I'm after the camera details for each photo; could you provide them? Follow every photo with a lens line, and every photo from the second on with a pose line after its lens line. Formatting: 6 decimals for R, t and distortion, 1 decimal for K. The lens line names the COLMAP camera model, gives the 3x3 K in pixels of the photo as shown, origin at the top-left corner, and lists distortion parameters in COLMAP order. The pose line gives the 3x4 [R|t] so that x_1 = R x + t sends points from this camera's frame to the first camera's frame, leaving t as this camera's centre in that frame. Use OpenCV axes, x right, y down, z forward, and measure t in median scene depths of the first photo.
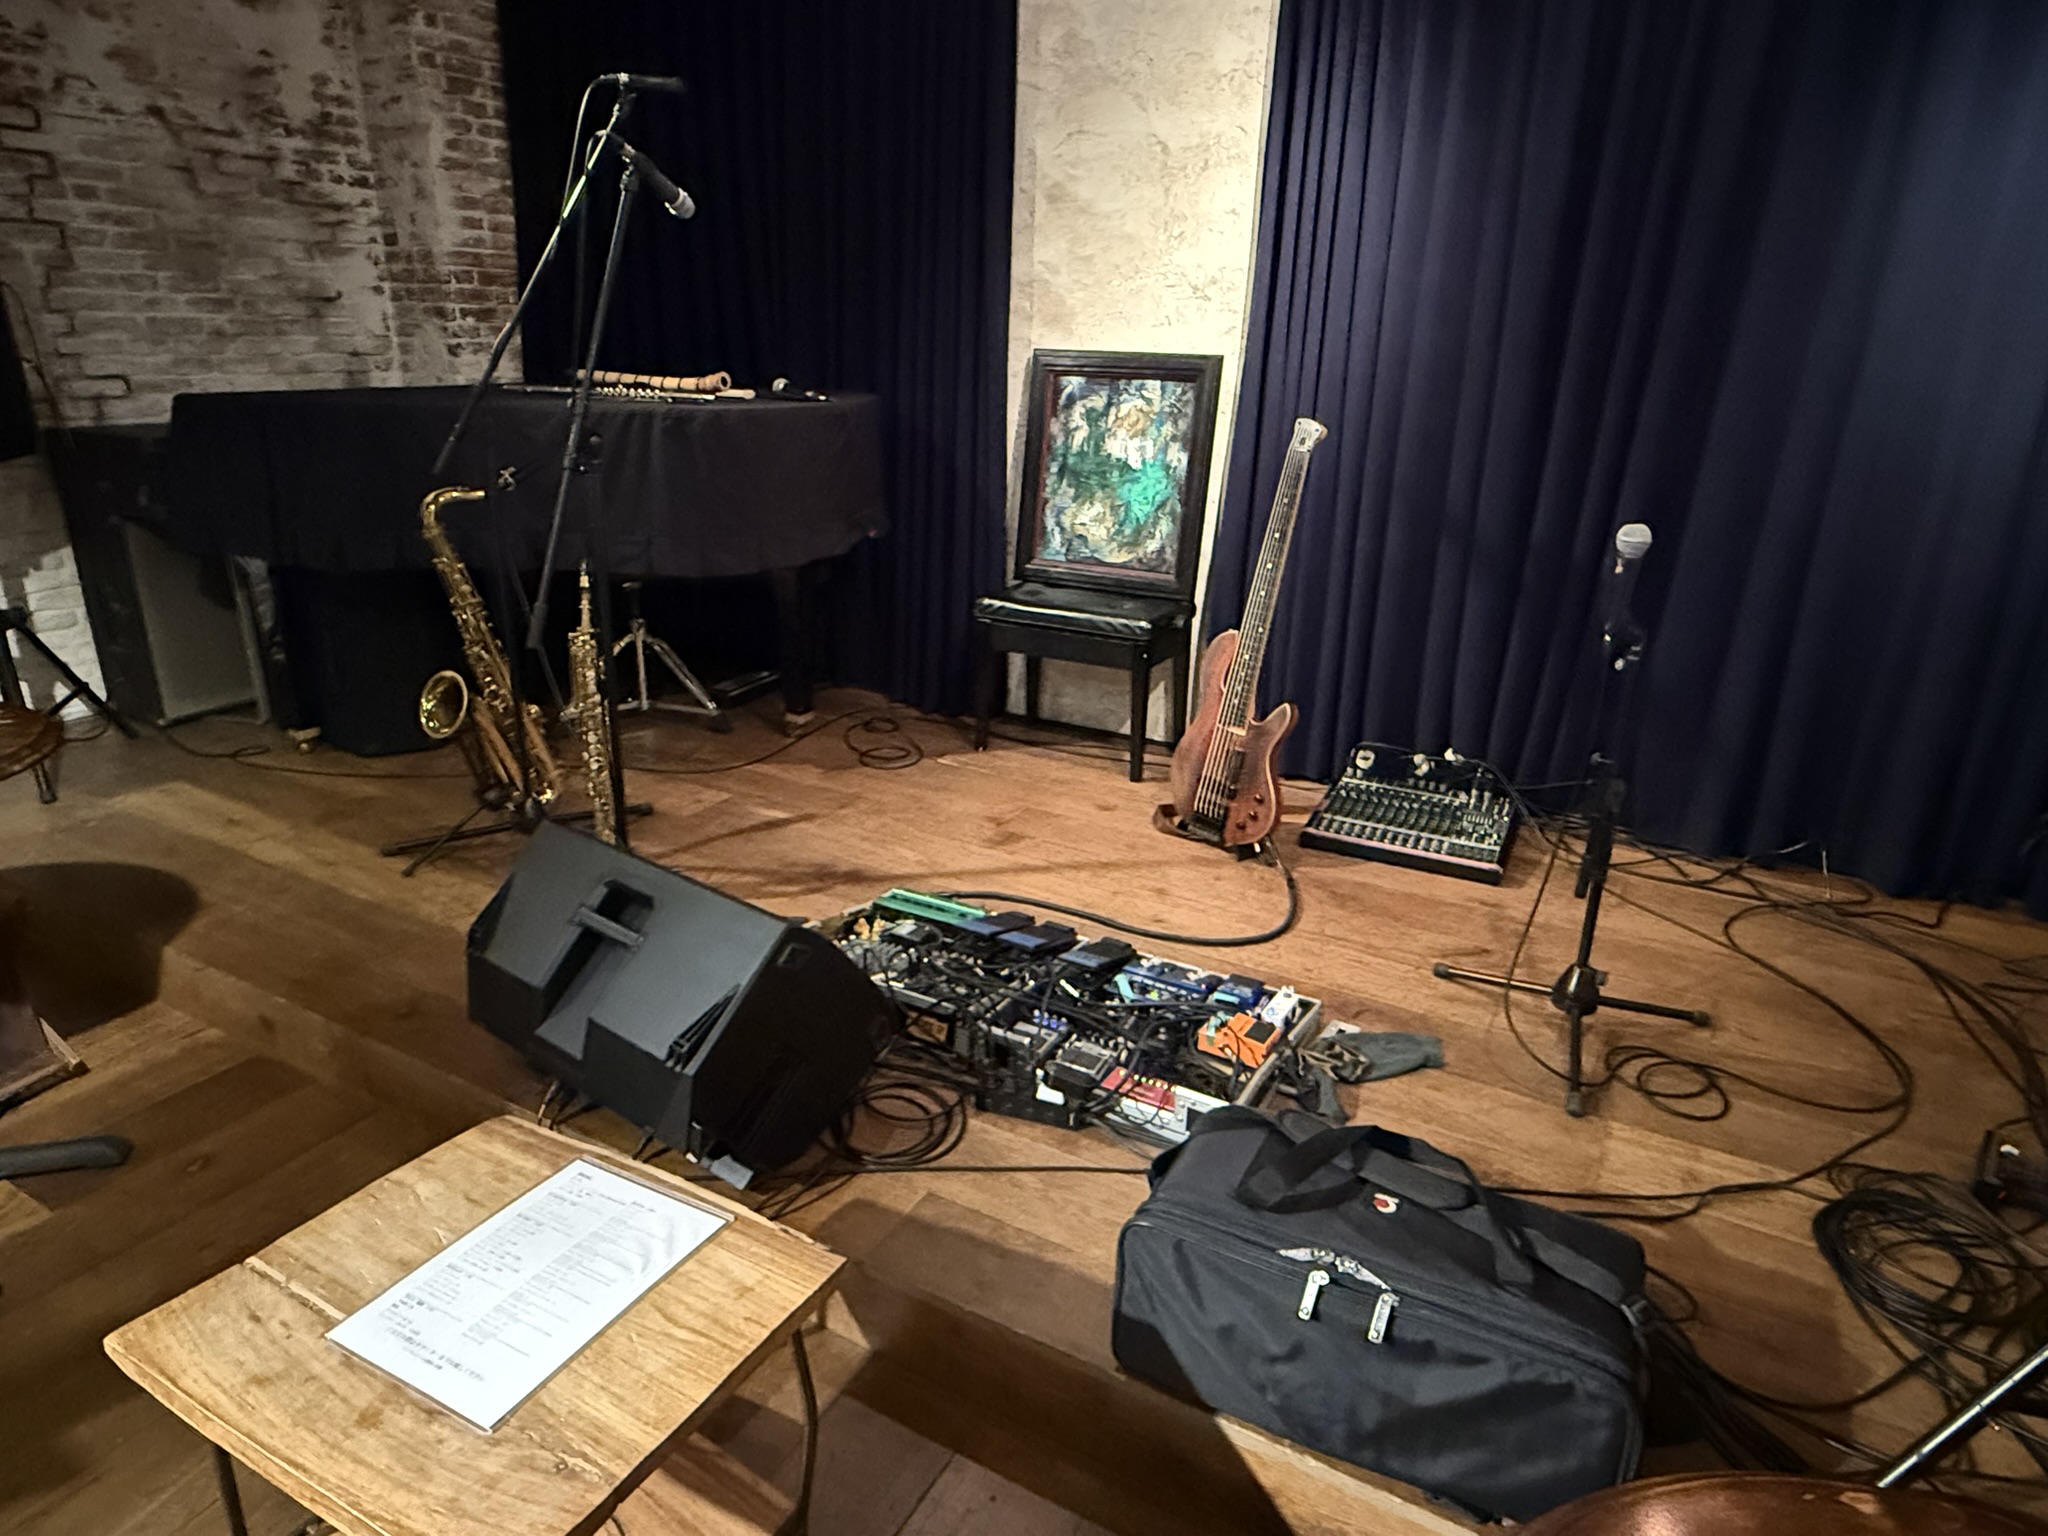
lens RADIAL K [[1296.3, 0, 1002.1], [0, 1296.3, 787.3], [0, 0, 1]] dist [0.008360, 0.007257]
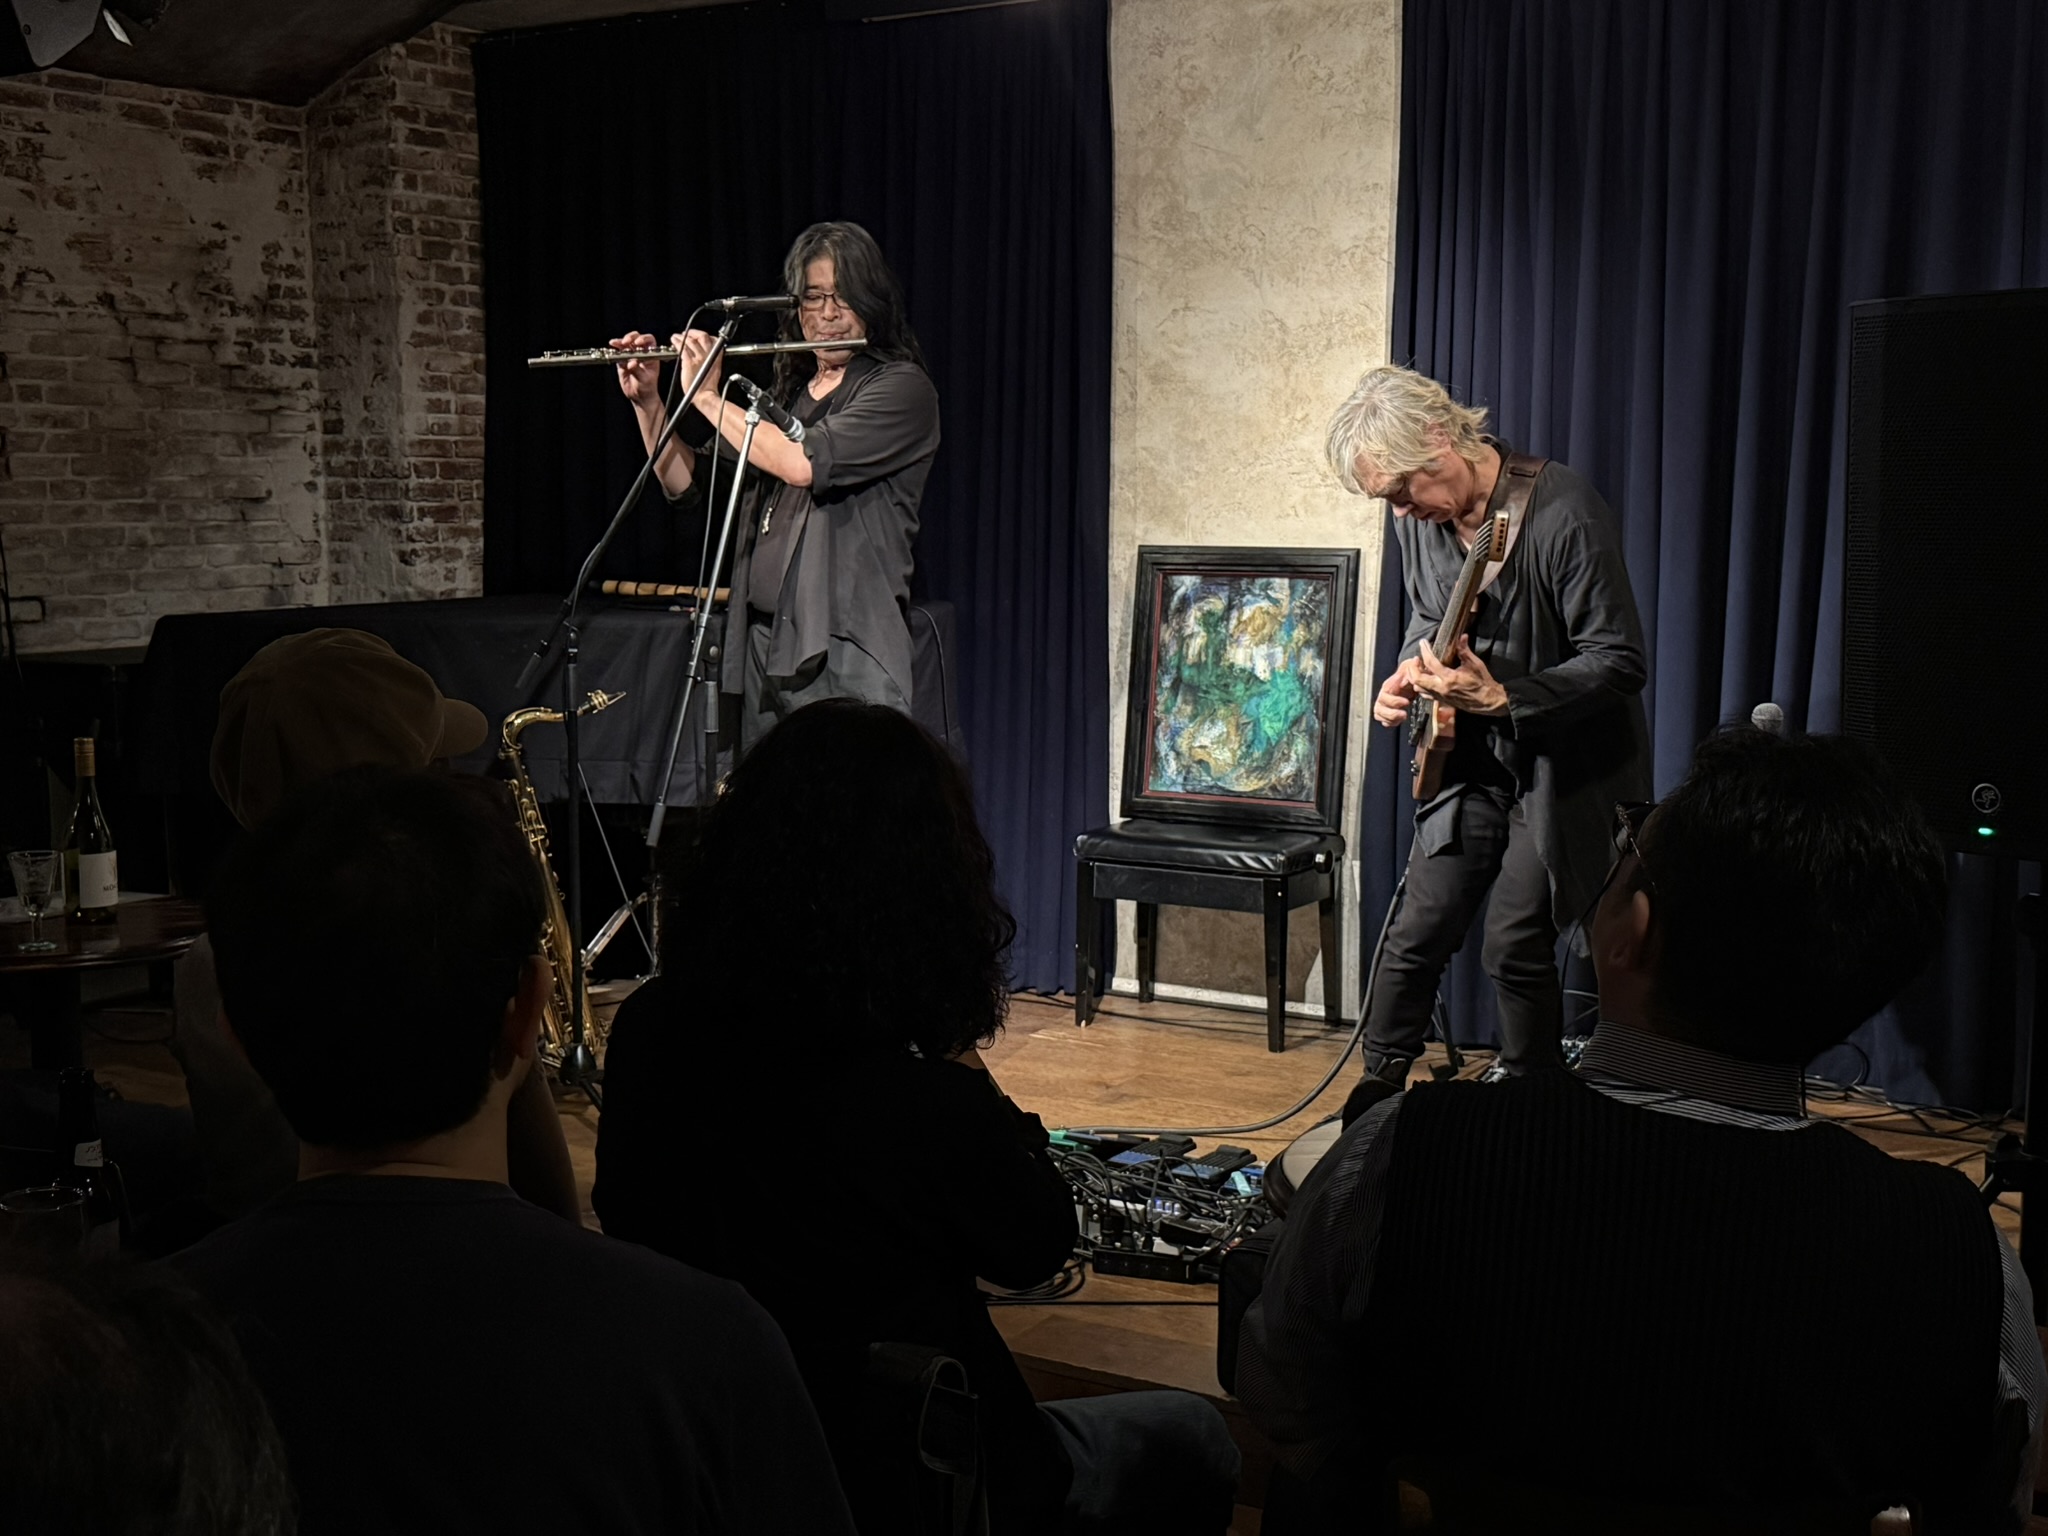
lens RADIAL K [[2605.4, 0, 1012.5], [0, 2605.4, 778.3], [0, 0, 1]] dist [0.186540, 0.000000]
pose [[0.999299, -0.018664, -0.032462, -0.005236], [0.011011, 0.975062, -0.221658, 0.183623], [0.035790, 0.221145, 0.974584, -0.618935]]
